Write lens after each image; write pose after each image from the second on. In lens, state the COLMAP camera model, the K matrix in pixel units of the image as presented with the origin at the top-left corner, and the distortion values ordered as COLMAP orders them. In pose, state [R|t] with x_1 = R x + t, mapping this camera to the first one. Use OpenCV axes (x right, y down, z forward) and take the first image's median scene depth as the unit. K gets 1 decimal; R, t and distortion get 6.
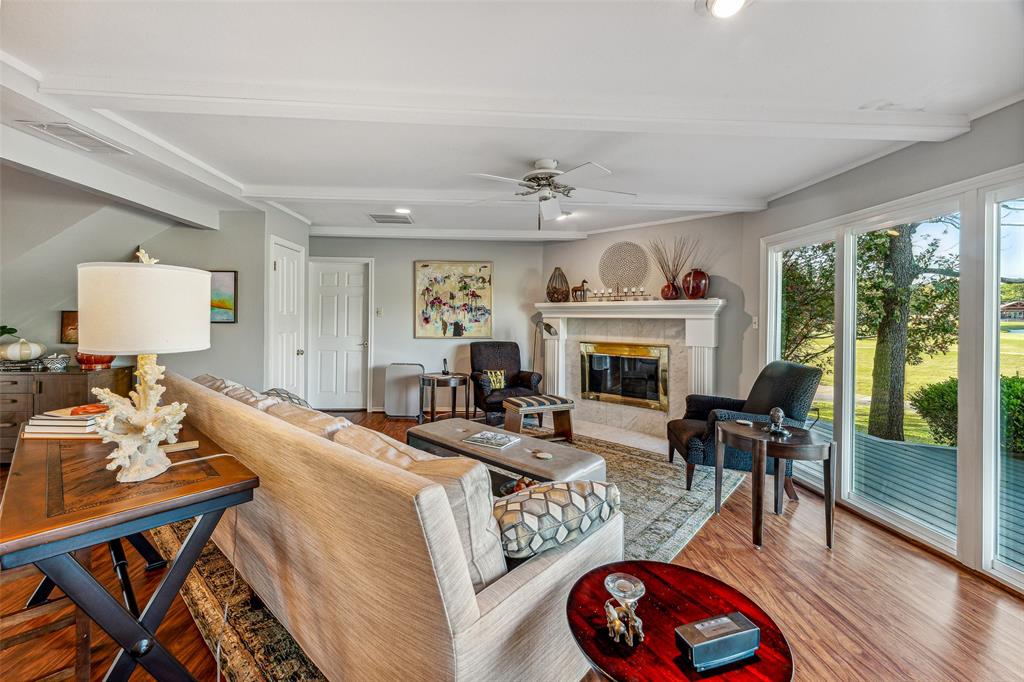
lens RADIAL K [[415.4, 0, 508.3], [0, 415.4, 316.7], [0, 0, 1]] dist [0.000840, 0.000097]
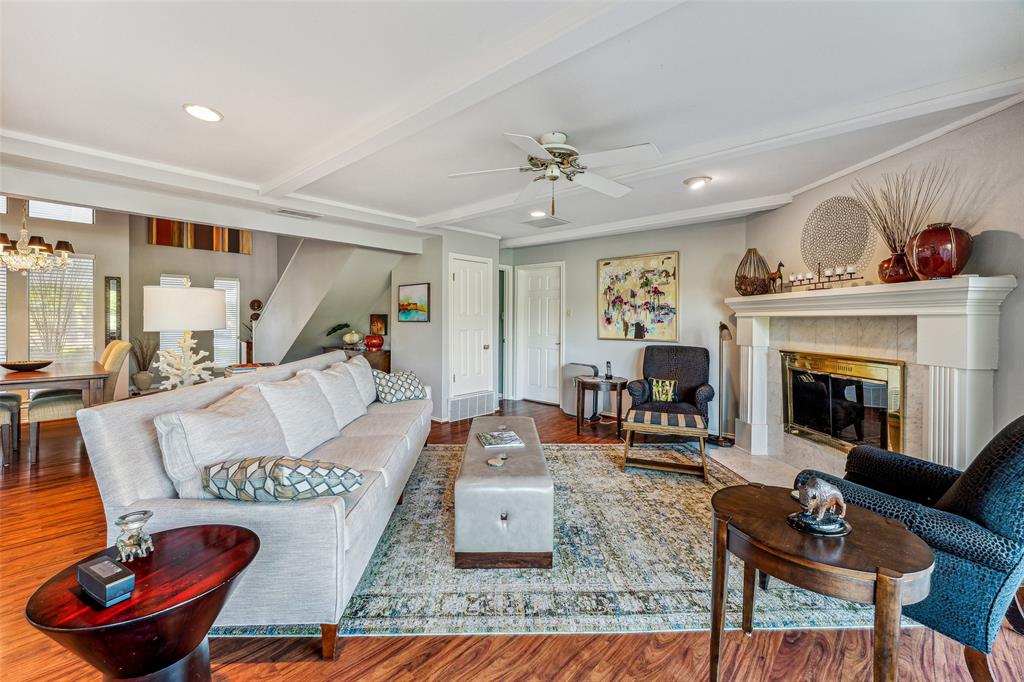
lens RADIAL K [[426.9, 0, 513.5], [0, 426.9, 321.3], [0, 0, 1]] dist [-0.001162, -0.000194]
pose [[0.703847, -0.001267, -0.710350, 0.353174], [0.002654, 0.999996, 0.000846, 0.008790], [0.710346, -0.002481, 0.703848, 0.160303]]
